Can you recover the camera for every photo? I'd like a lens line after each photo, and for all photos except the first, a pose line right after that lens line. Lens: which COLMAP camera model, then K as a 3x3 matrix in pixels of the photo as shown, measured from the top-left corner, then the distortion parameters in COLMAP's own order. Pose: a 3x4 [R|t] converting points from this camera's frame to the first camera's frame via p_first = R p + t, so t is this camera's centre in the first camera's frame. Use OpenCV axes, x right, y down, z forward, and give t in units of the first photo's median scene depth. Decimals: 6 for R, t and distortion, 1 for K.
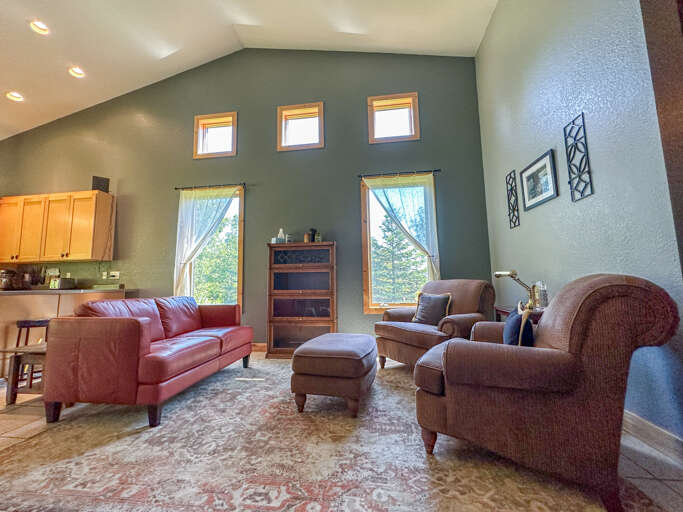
lens RADIAL K [[273.9, 0, 340.1], [0, 273.9, 254.7], [0, 0, 1]] dist [-0.000336, 0.000125]
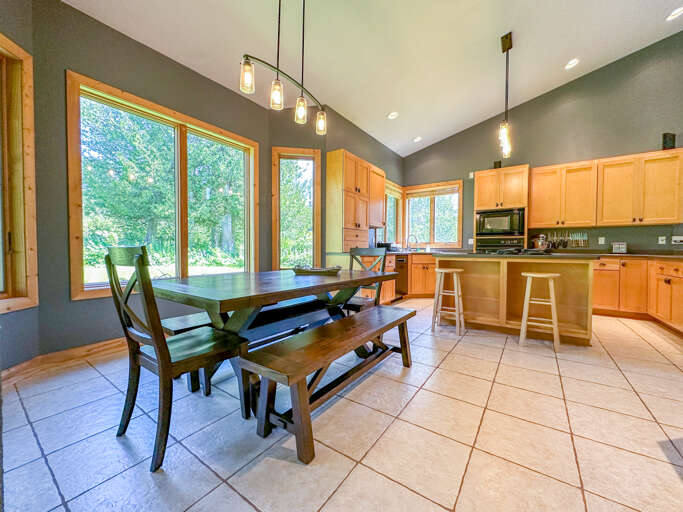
lens RADIAL K [[271.5, 0, 342.5], [0, 271.5, 255.7], [0, 0, 1]] dist [-0.003221, -0.000013]
pose [[0.889673, 0.039112, -0.454920, -1.654156], [0.023890, 0.990972, 0.131920, -0.026040], [0.455973, -0.128234, 0.880707, -0.399054]]
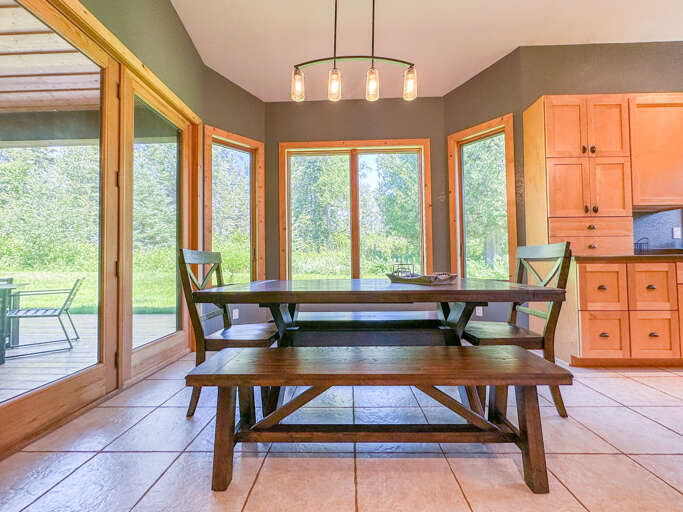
lens RADIAL K [[271.5, 0, 342.5], [0, 271.5, 255.7], [0, 0, 1]] dist [-0.003221, -0.000013]
pose [[0.112659, -0.006959, -0.993609, -1.534062], [0.116642, 0.993154, 0.006269, 0.036502], [0.986764, -0.116603, 0.112700, -0.044078]]
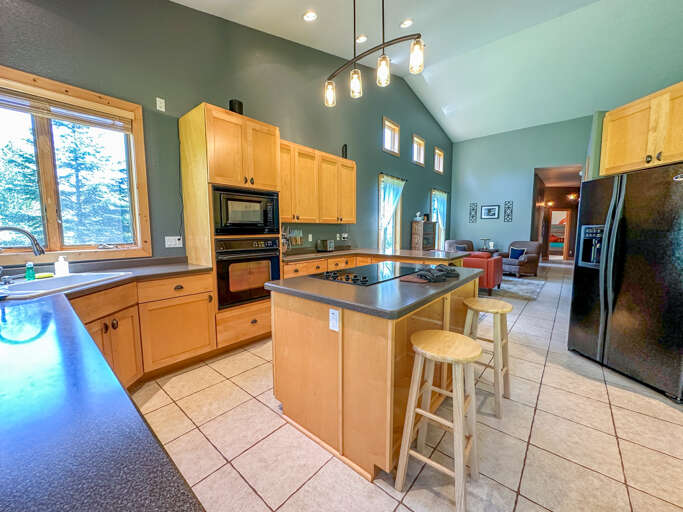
lens RADIAL K [[271.5, 0, 342.5], [0, 271.5, 255.7], [0, 0, 1]] dist [-0.003221, -0.000013]
pose [[0.538169, -0.061358, 0.840601, -2.088058], [-0.098846, 0.985869, 0.135245, -0.001324], [-0.837021, -0.155875, 0.524499, 0.455640]]
